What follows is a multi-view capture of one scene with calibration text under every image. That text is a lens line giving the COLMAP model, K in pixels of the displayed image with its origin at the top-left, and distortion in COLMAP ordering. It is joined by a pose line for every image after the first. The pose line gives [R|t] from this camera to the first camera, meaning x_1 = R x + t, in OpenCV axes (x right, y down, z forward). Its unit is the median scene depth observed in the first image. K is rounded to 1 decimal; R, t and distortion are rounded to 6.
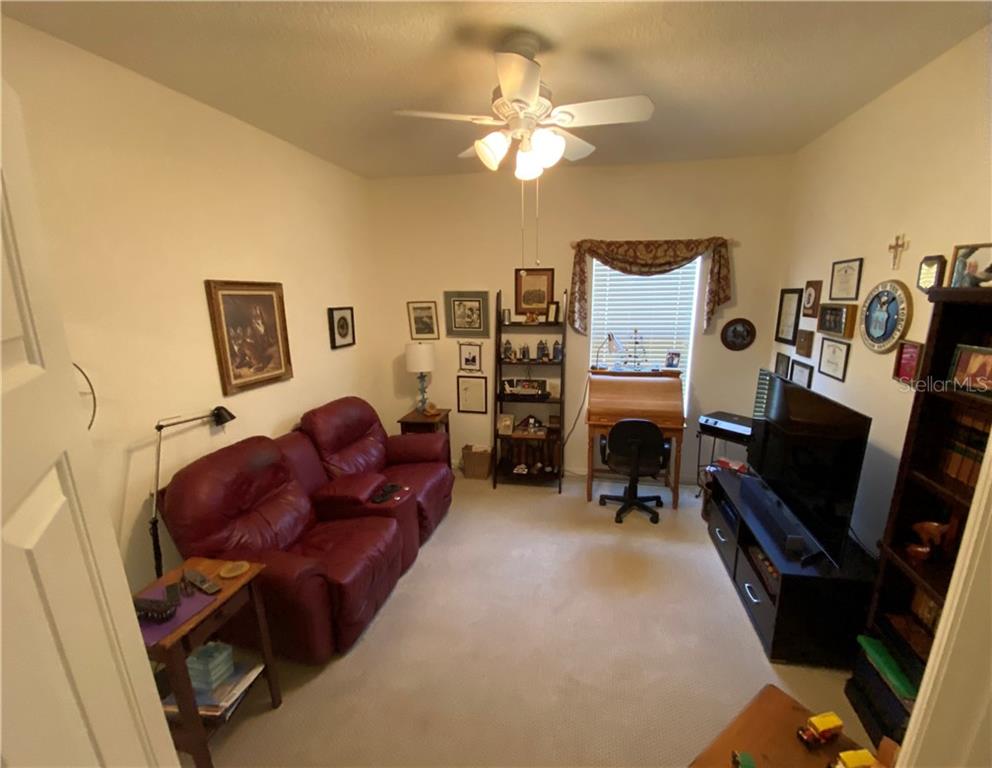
lens RADIAL K [[419.2, 0, 496.5], [0, 419.2, 390.0], [0, 0, 1]] dist [-0.010291, -0.006759]
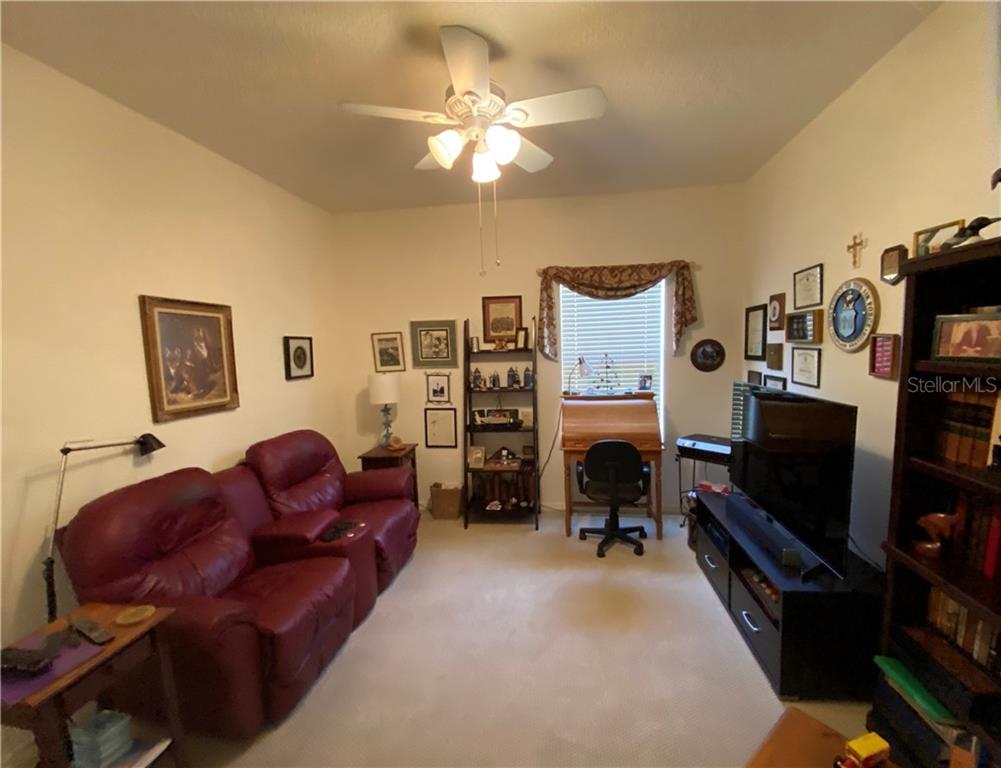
lens RADIAL K [[423.0, 0, 497.1], [0, 423.0, 387.6], [0, 0, 1]] dist [-0.010291, -0.006759]
pose [[0.997972, -0.024566, 0.058723, 0.023654], [0.031696, 0.991806, -0.123759, 0.066418], [-0.055201, 0.125369, 0.990573, 0.059369]]
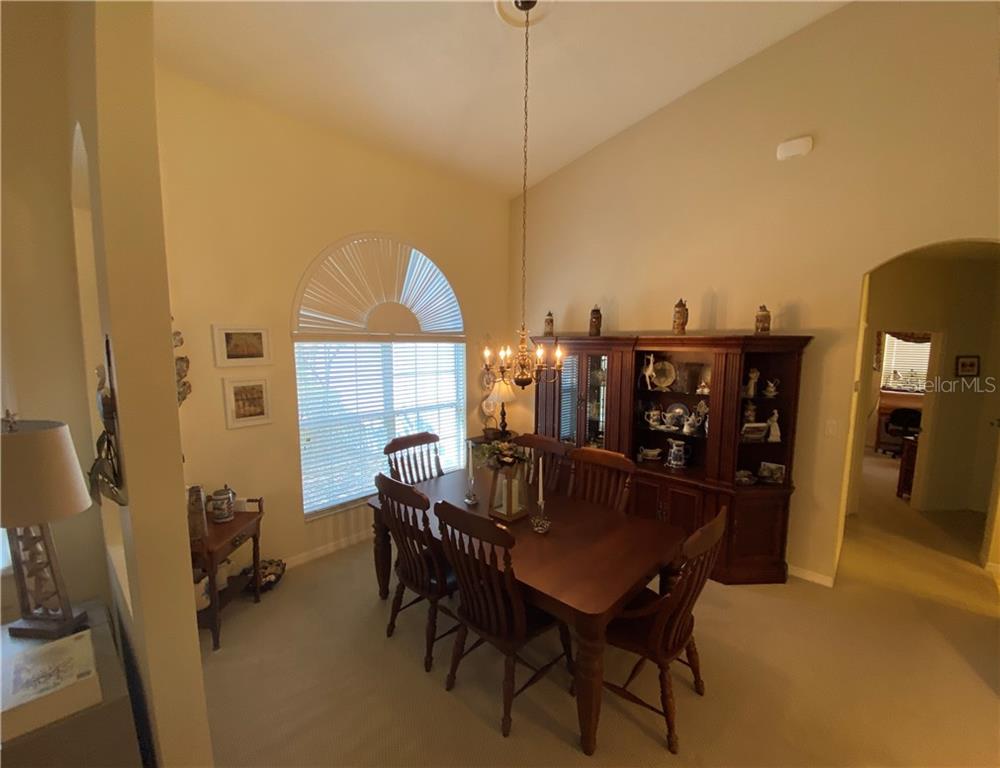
lens RADIAL K [[422.6, 0, 515.7], [0, 422.6, 393.6], [0, 0, 1]] dist [-0.010291, -0.006759]
pose [[0.877426, 0.078559, -0.473236, -0.482455], [-0.124808, 0.989911, -0.067078, 0.440658], [0.463191, 0.117920, 0.878378, -2.075371]]
